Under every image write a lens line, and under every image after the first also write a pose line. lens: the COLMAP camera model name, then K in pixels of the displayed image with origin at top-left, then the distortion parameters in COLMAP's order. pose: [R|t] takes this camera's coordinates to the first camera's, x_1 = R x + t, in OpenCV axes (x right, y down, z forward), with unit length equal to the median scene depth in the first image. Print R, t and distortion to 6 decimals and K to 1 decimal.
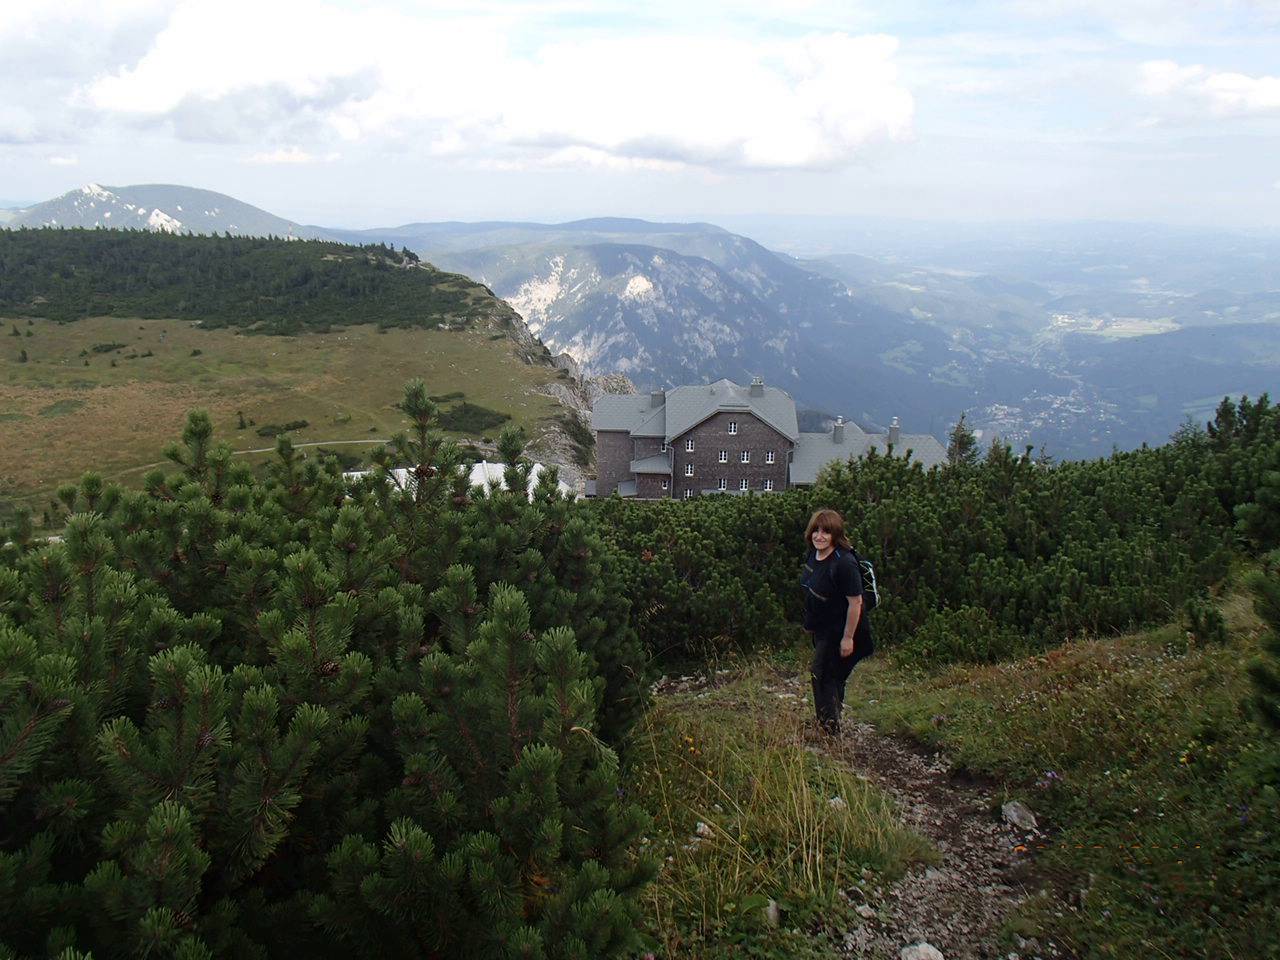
lens RADIAL K [[1063.5, 0, 636.8], [0, 1063.5, 477.9], [0, 0, 1]] dist [-0.023749, 0.020500]
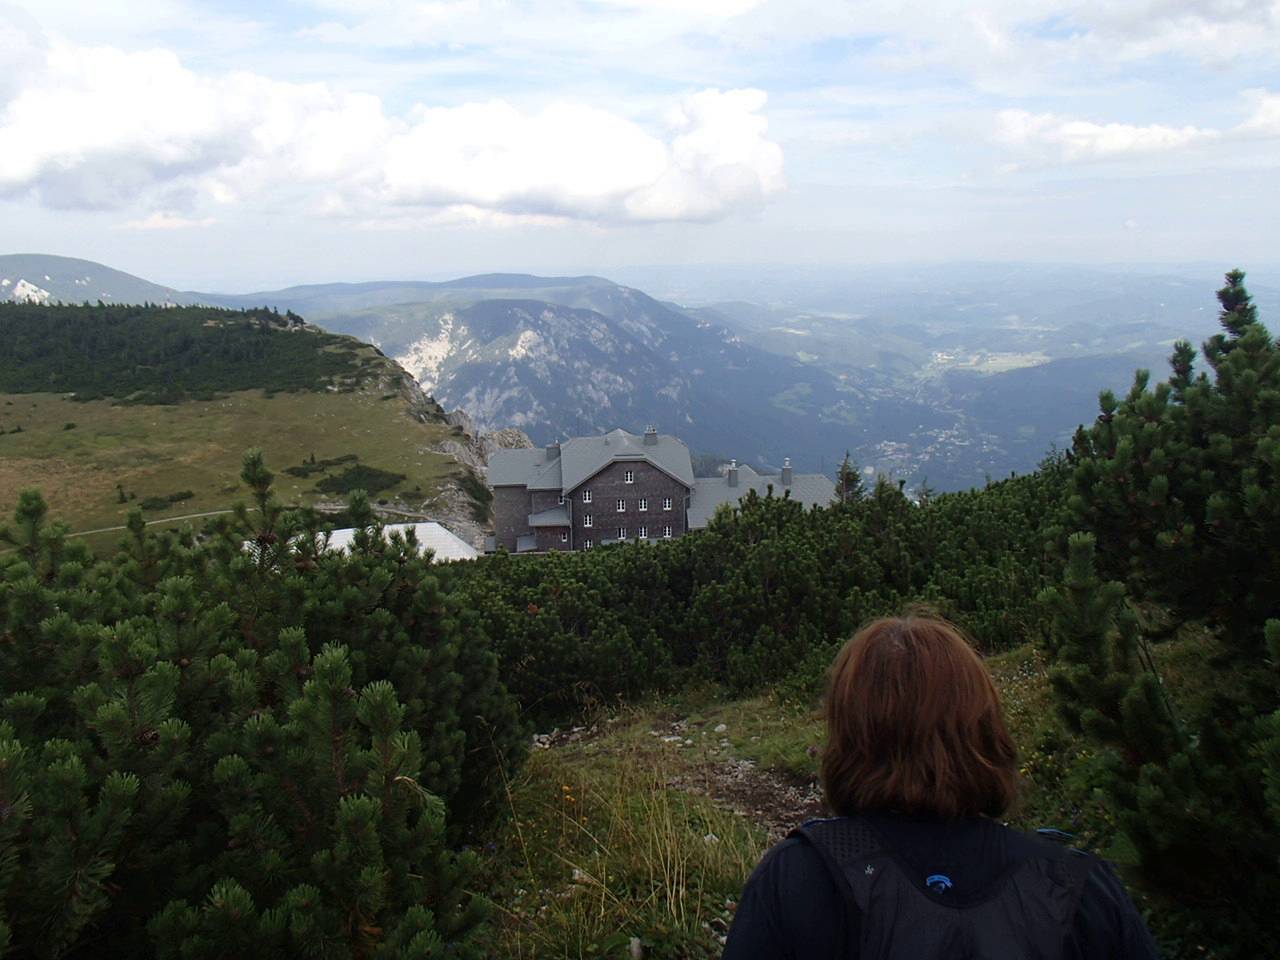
lens RADIAL K [[1063.5, 0, 639.7], [0, 1063.5, 483.6], [0, 0, 1]] dist [-0.023749, 0.020500]
pose [[0.993996, -0.050145, 0.097253, 0.004170], [0.054249, 0.997725, -0.040025, 0.000119], [-0.095024, 0.045060, 0.994455, -0.002988]]
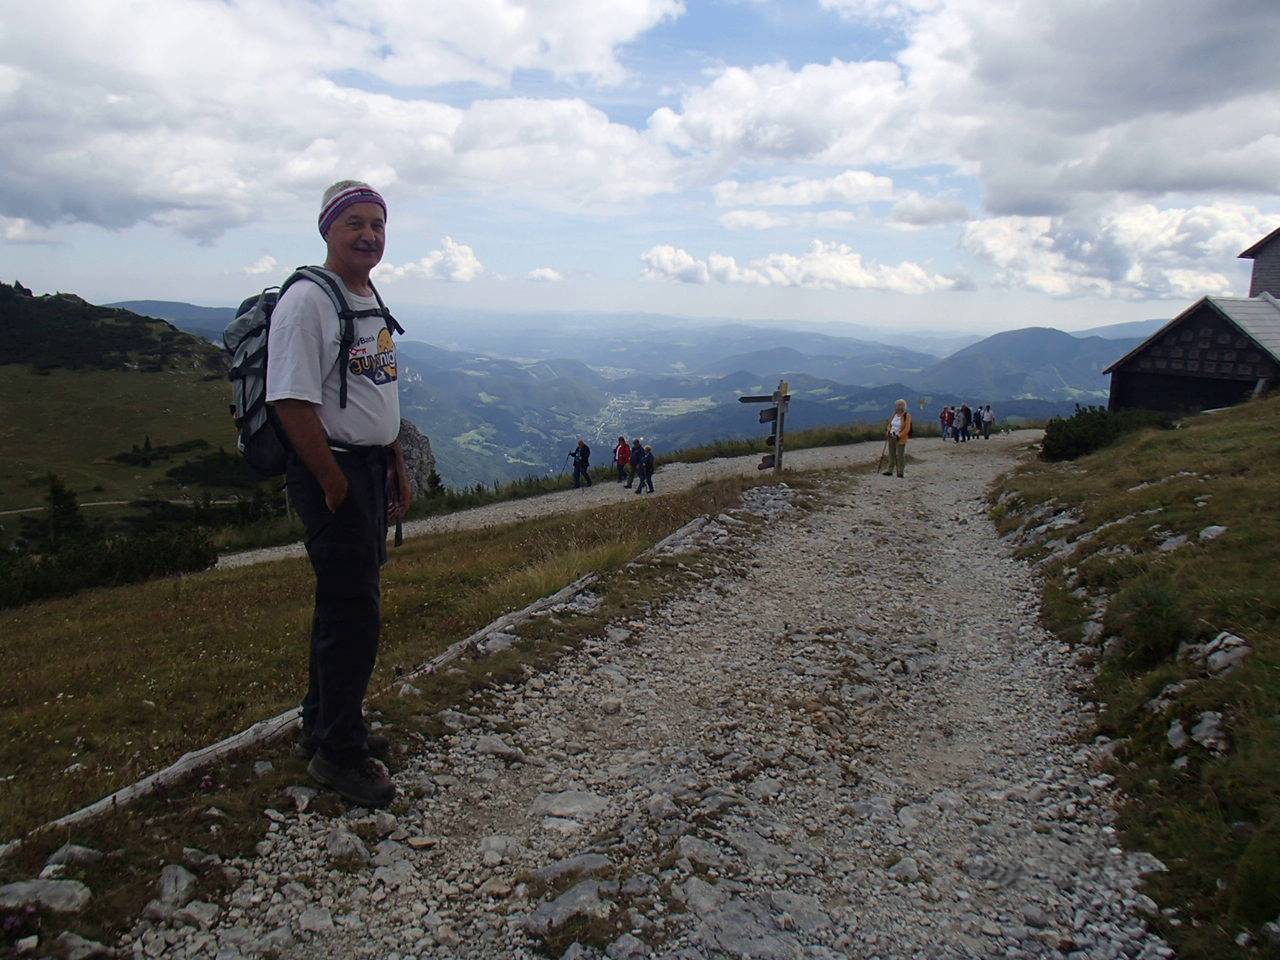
lens RADIAL K [[1063.5, 0, 641.3], [0, 1063.5, 483.7], [0, 0, 1]] dist [-0.023749, 0.020500]
pose [[0.918104, -0.049609, 0.393223, -0.678135], [0.079209, 0.995087, -0.059400, 0.077251], [-0.388345, 0.085682, 0.917522, 0.736508]]
